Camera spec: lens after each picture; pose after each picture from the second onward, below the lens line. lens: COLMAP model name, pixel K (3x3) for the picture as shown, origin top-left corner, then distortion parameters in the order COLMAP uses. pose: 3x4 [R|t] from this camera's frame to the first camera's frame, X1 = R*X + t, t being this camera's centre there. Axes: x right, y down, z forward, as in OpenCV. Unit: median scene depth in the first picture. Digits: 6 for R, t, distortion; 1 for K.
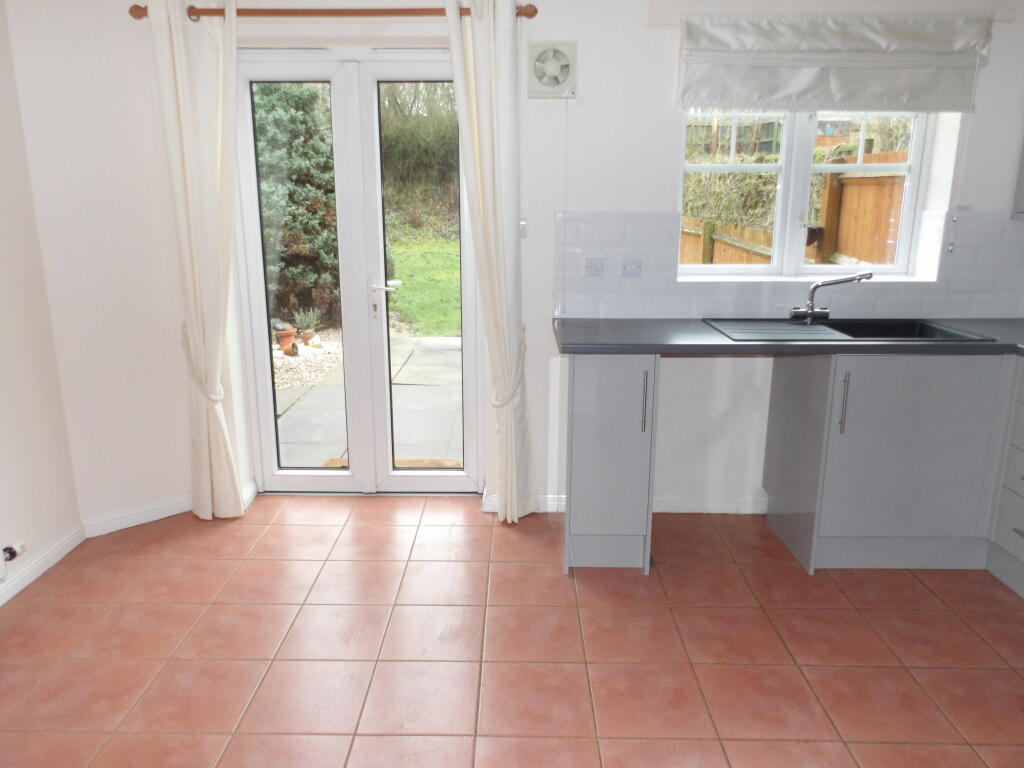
lens RADIAL K [[729.5, 0, 507.5], [0, 729.5, 379.0], [0, 0, 1]] dist [0.001302, -0.006246]
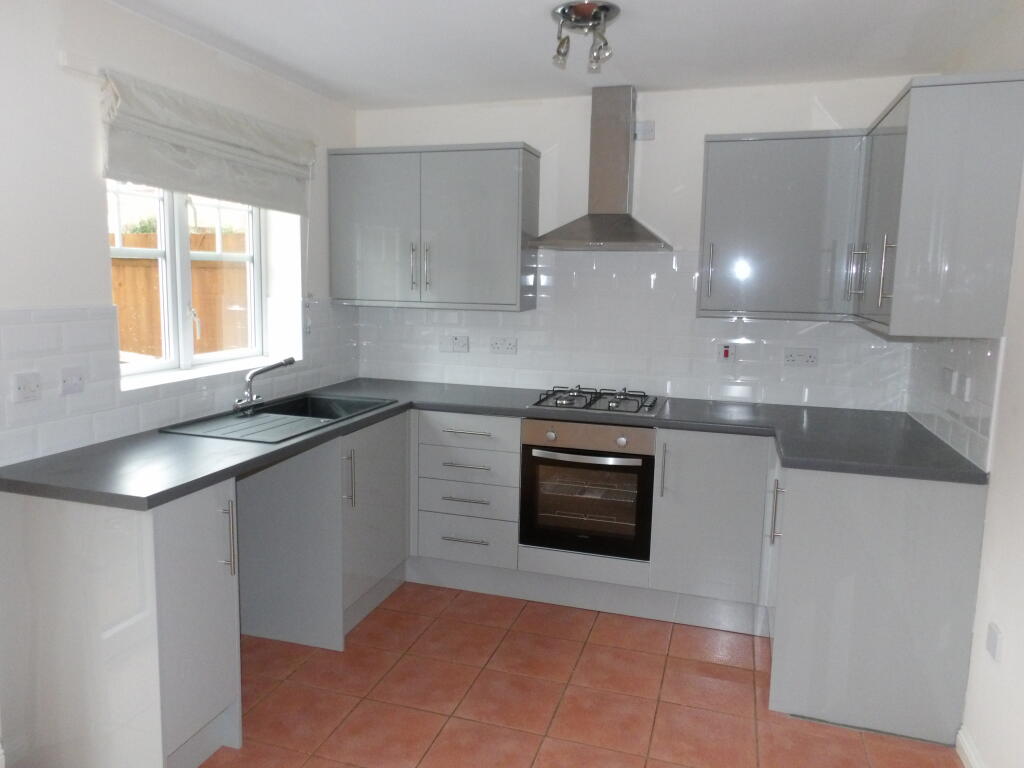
lens RADIAL K [[729.5, 0, 507.5], [0, 729.5, 379.0], [0, 0, 1]] dist [0.001302, -0.006246]
pose [[0.286535, -0.122223, 0.950242, -1.267217], [0.207505, 0.976204, 0.062992, -0.345101], [-0.935329, 0.179130, 0.305079, 1.144574]]
